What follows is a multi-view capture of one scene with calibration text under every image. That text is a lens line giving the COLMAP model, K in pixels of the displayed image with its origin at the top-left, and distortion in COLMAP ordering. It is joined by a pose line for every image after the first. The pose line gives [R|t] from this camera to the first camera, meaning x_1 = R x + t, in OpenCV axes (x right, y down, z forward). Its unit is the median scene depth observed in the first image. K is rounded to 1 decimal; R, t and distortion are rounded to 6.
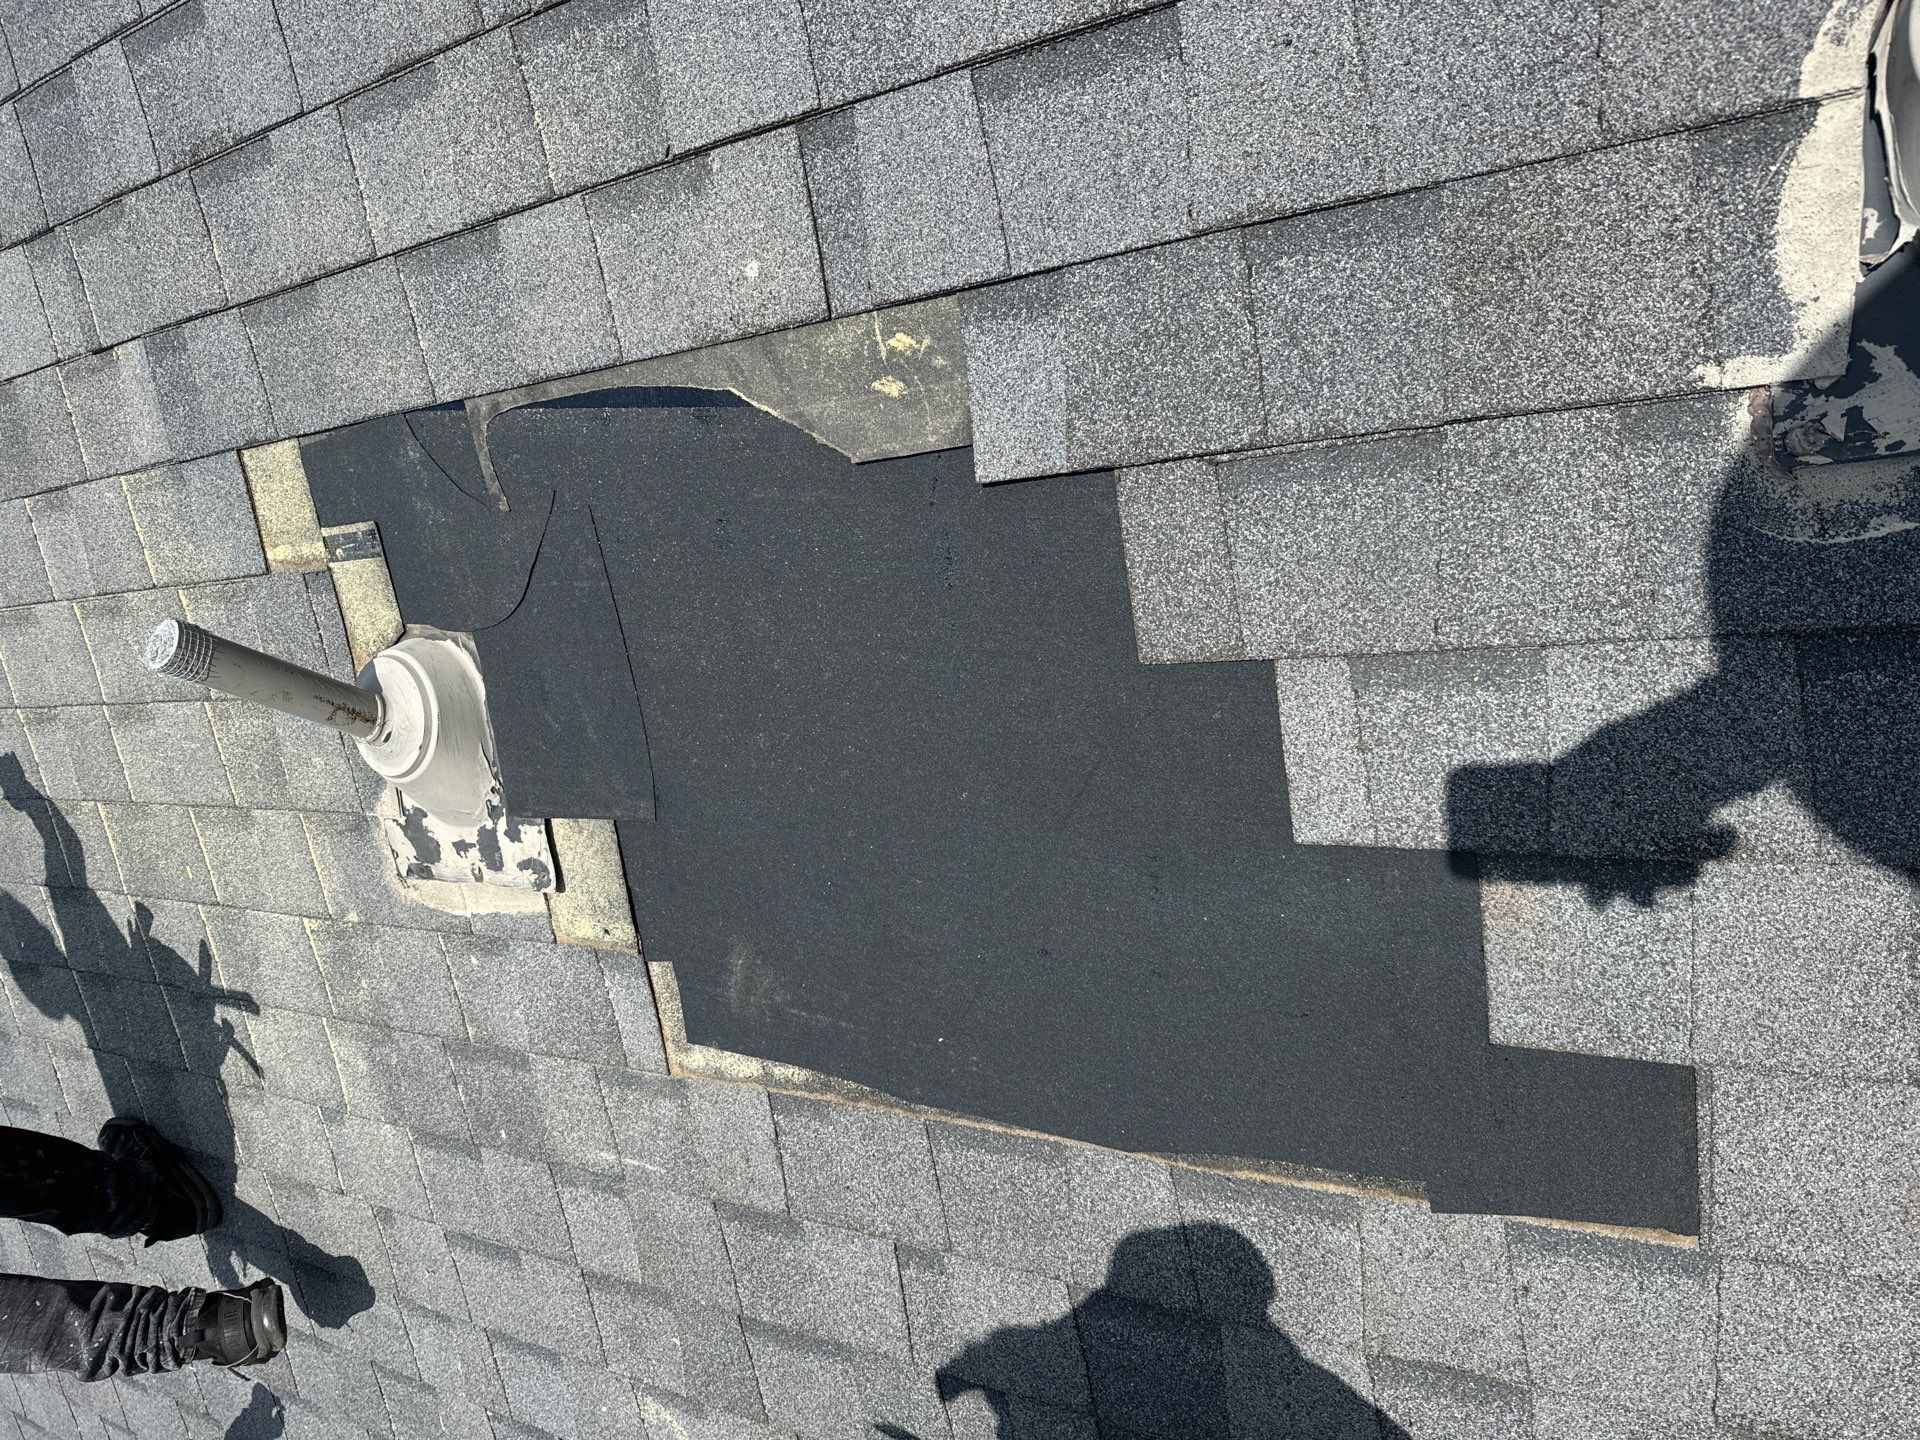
lens RADIAL K [[1320.7, 0, 968.7], [0, 1320.7, 723.0], [0, 0, 1]] dist [0.005277, -0.022584]
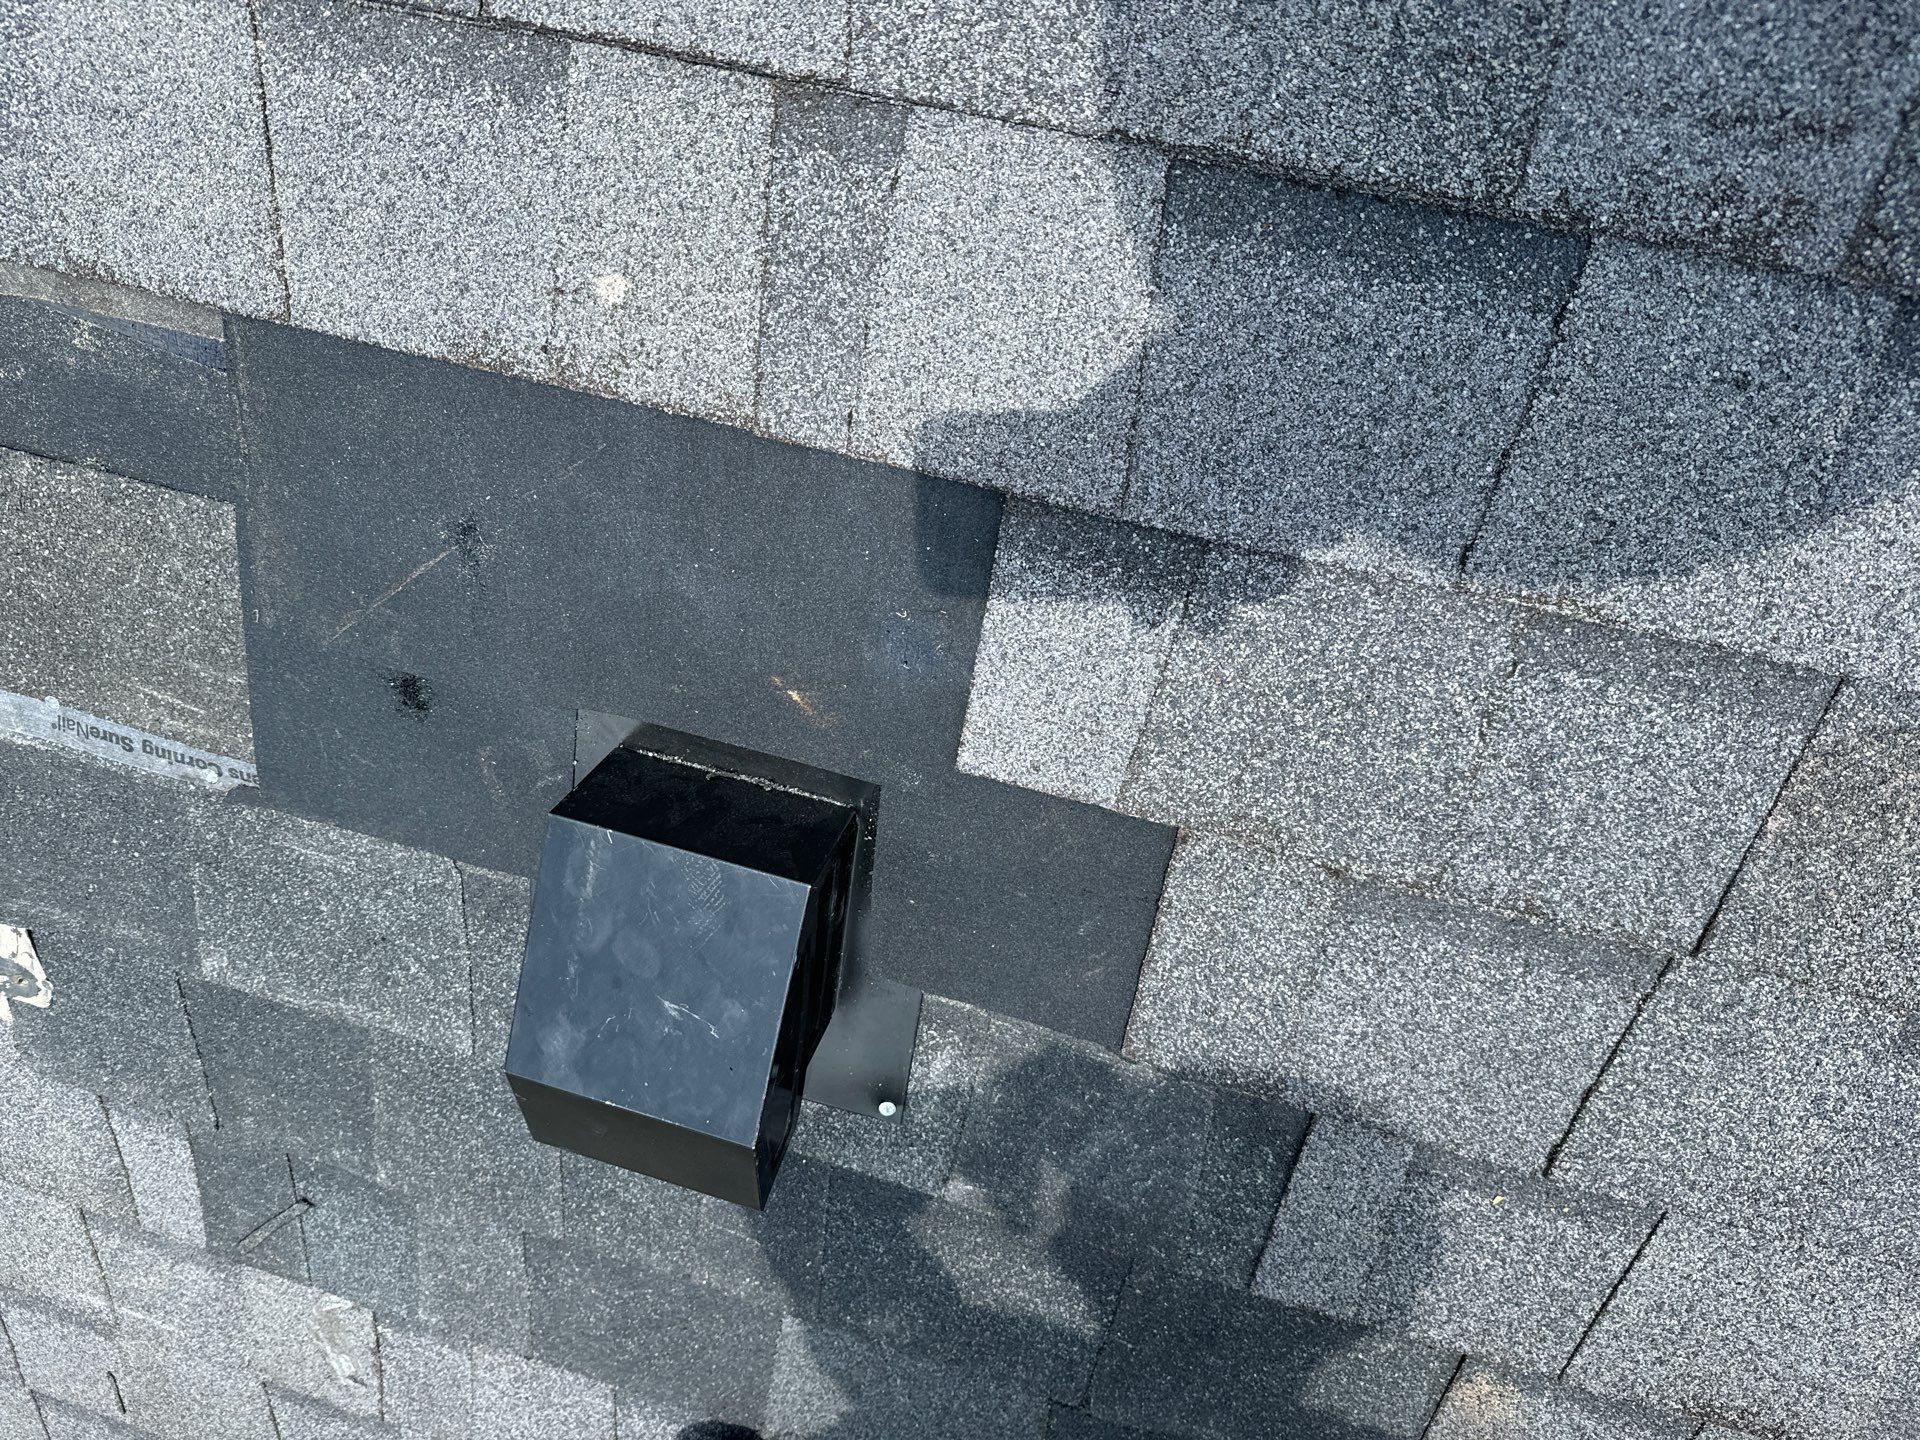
lens RADIAL K [[1320.7, 0, 983.7], [0, 1320.7, 688.7], [0, 0, 1]] dist [0.005277, -0.022584]
pose [[0.911163, 0.122403, 0.393445, -0.261551], [-0.221930, 0.950309, 0.218312, -0.407864], [-0.347172, -0.286236, 0.893051, 0.511073]]
